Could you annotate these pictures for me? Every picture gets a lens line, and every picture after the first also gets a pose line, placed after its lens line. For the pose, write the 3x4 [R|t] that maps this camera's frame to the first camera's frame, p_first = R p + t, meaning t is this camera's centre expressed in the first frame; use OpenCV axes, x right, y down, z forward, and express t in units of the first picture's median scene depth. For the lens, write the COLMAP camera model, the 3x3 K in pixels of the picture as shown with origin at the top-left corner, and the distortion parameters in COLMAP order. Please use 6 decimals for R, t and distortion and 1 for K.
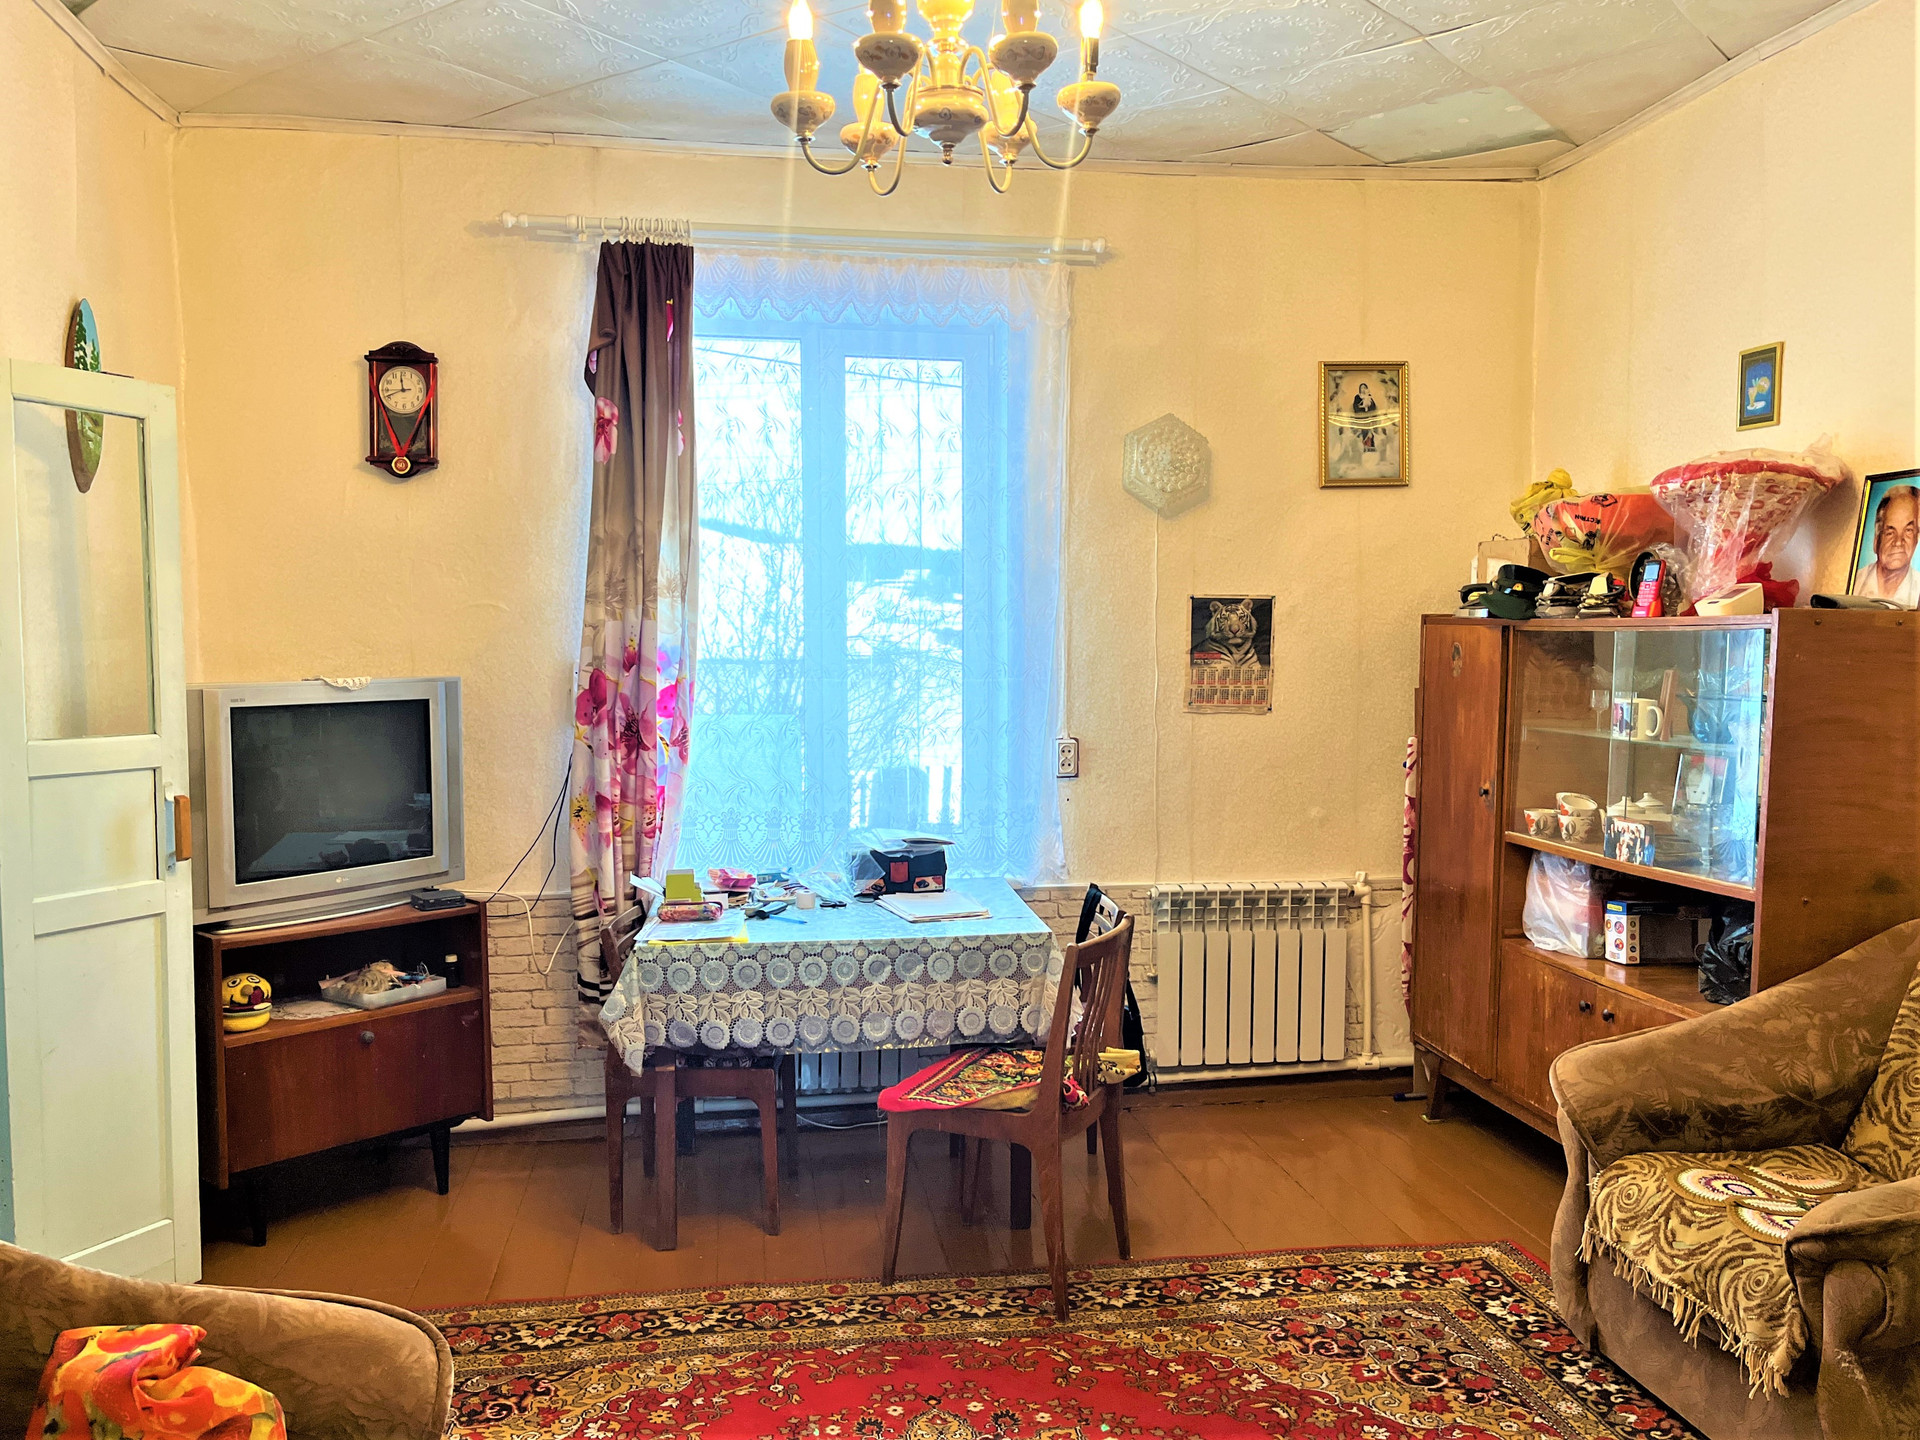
lens RADIAL K [[1504.9, 0, 961.2], [0, 1504.9, 730.0], [0, 0, 1]] dist [0.040910, -0.010134]
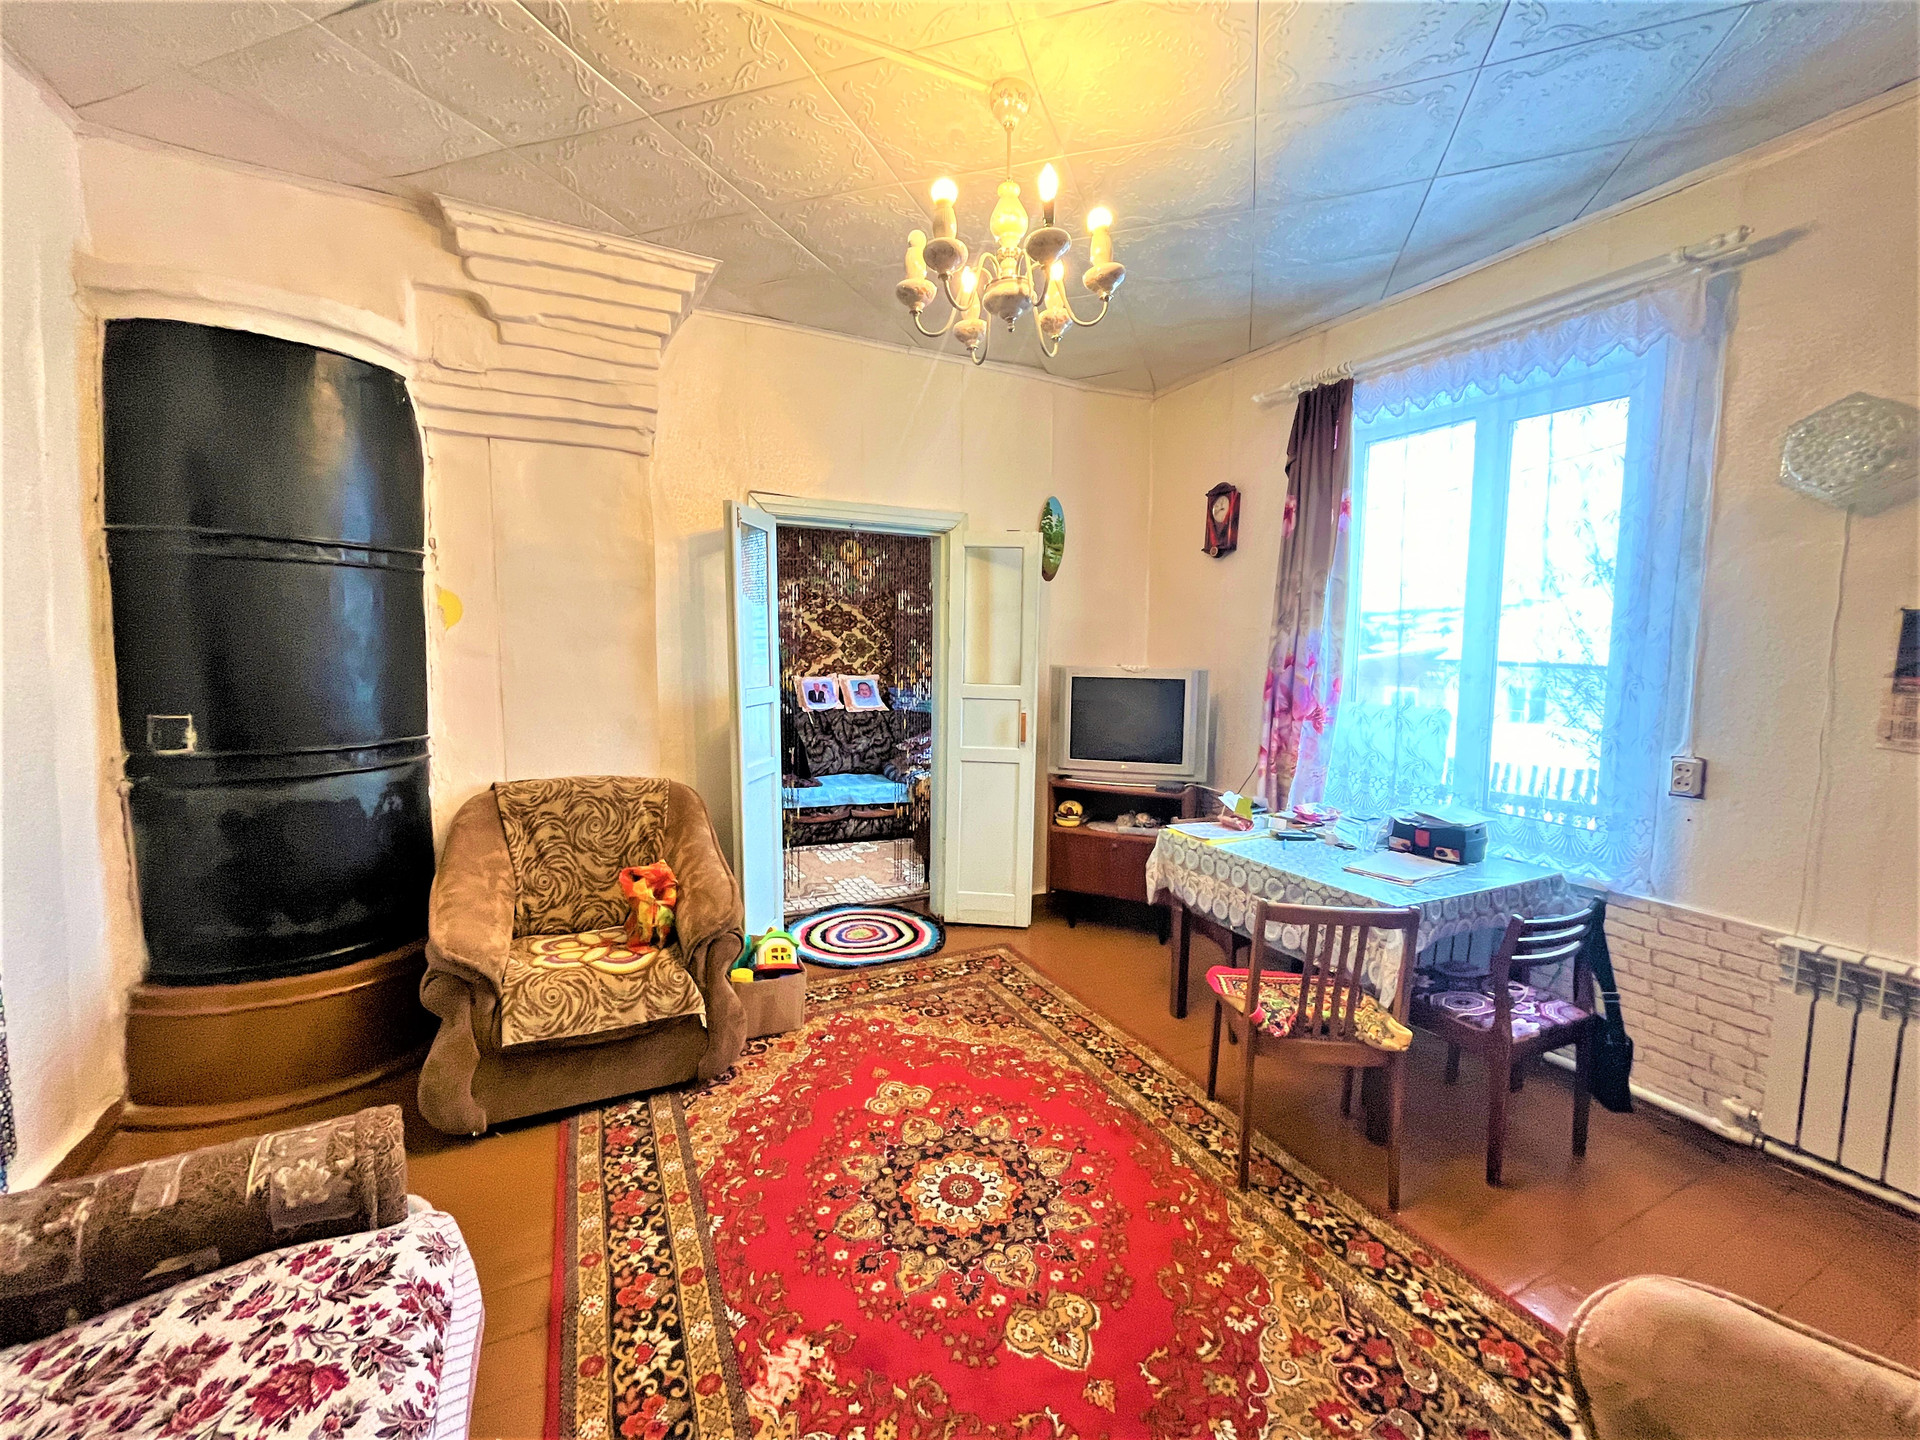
lens RADIAL K [[782.0, 0, 961.2], [0, 782.0, 712.1], [0, 0, 1]] dist [-0.001962, 0.000123]
pose [[0.309478, 0.090957, -0.946546, 0.491506], [-0.076601, 0.994564, 0.070525, -0.028642], [0.947816, 0.050681, 0.314763, 0.475060]]
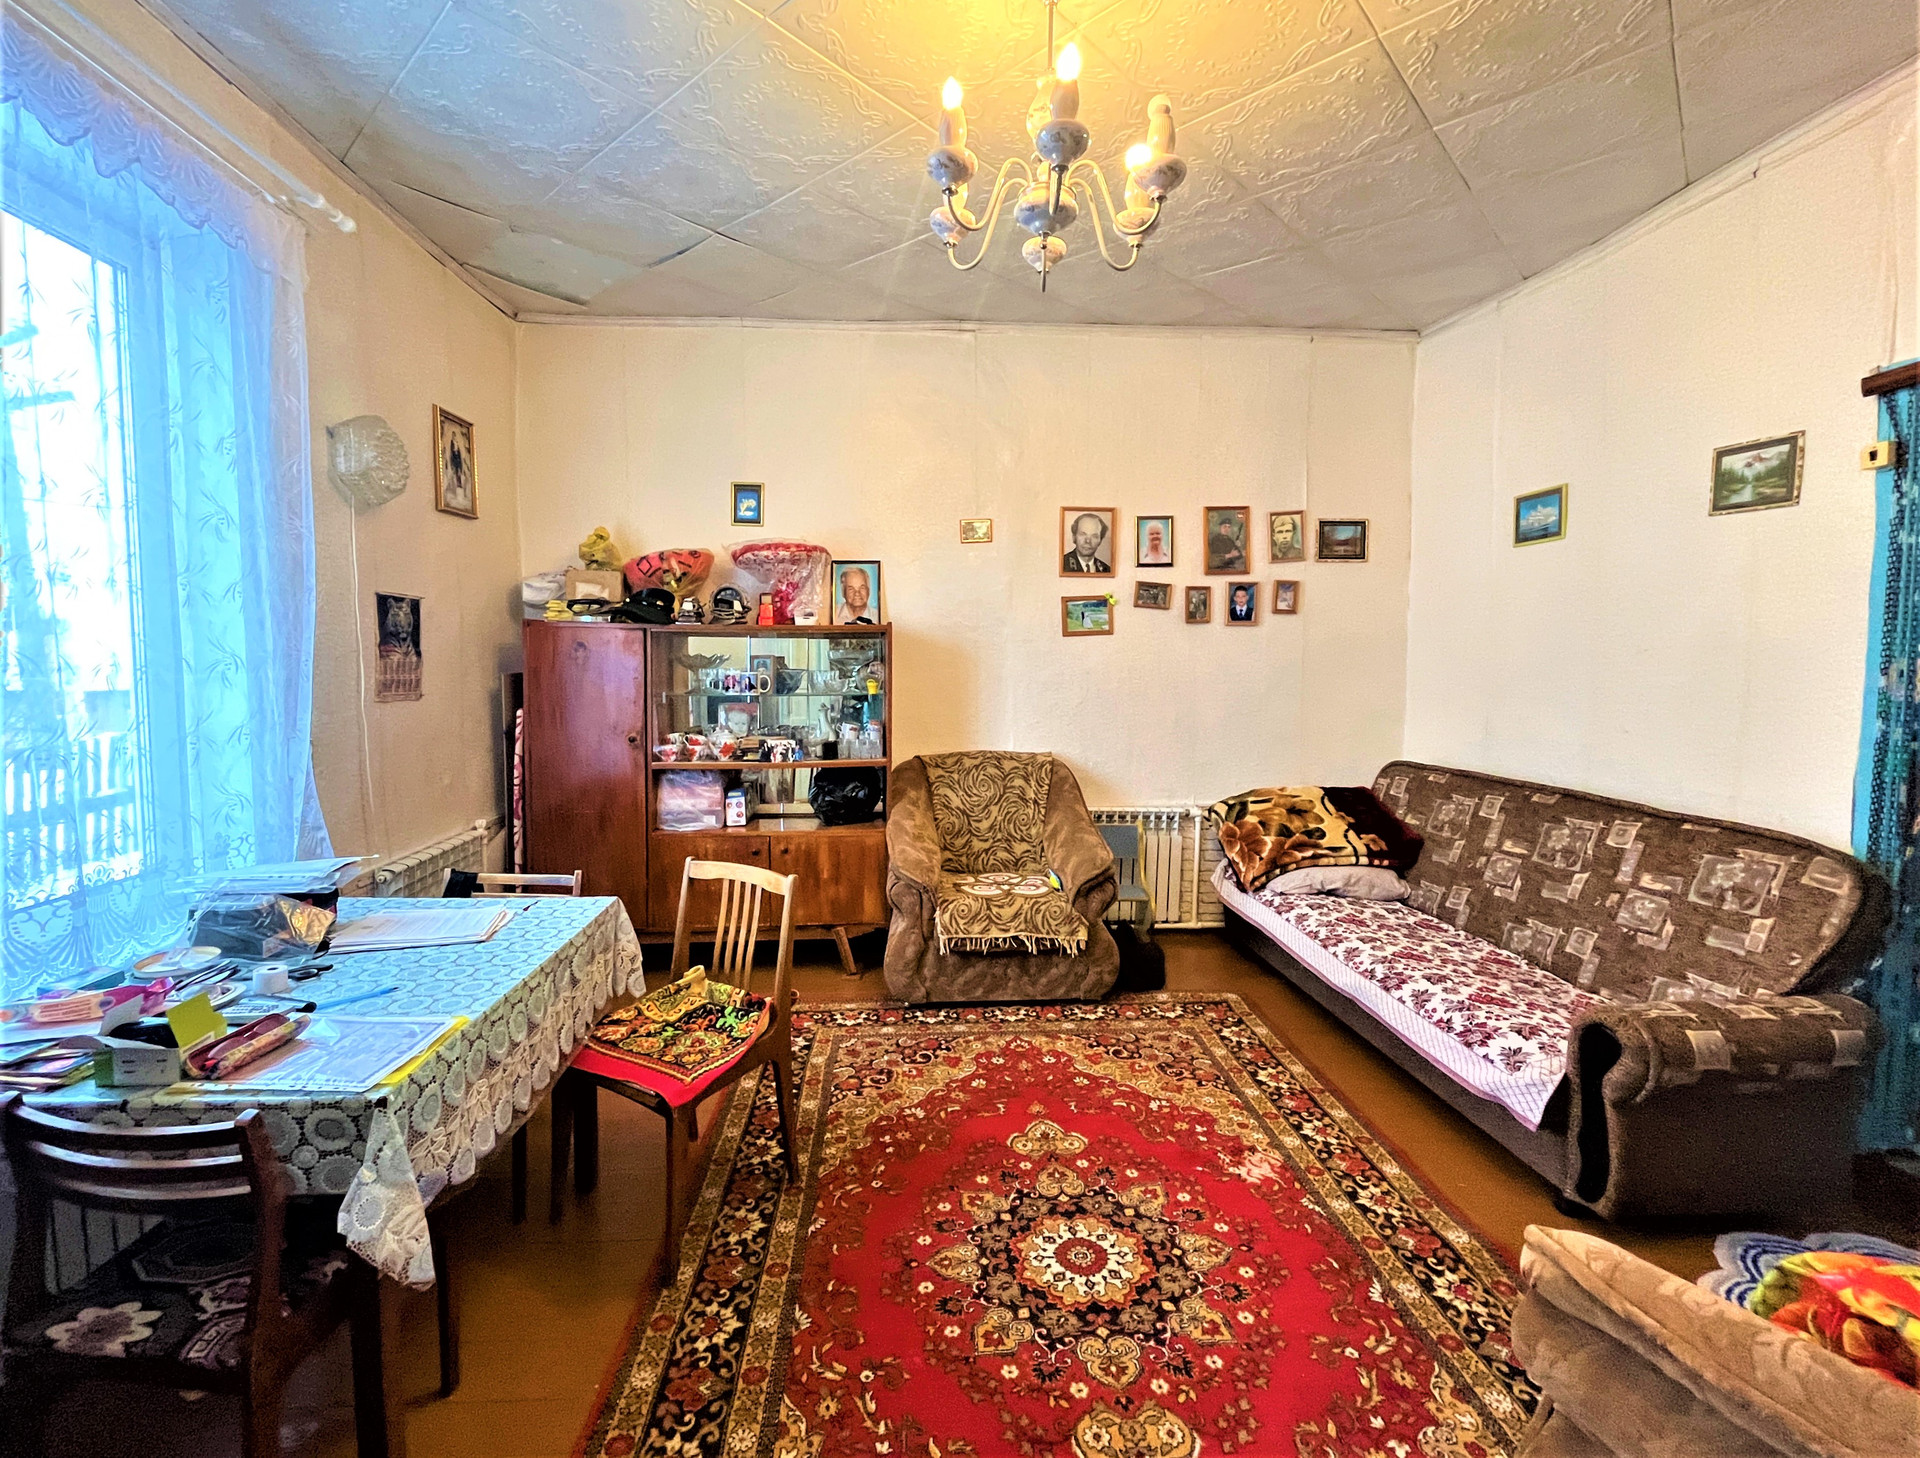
lens RADIAL K [[840.1, 0, 930.2], [0, 840.1, 710.3], [0, 0, 1]] dist [-0.000125, 0.000149]
pose [[0.104348, -0.065686, 0.992369, -0.490328], [0.062798, 0.996261, 0.059340, -0.020321], [-0.992556, 0.056126, 0.108083, 0.682291]]
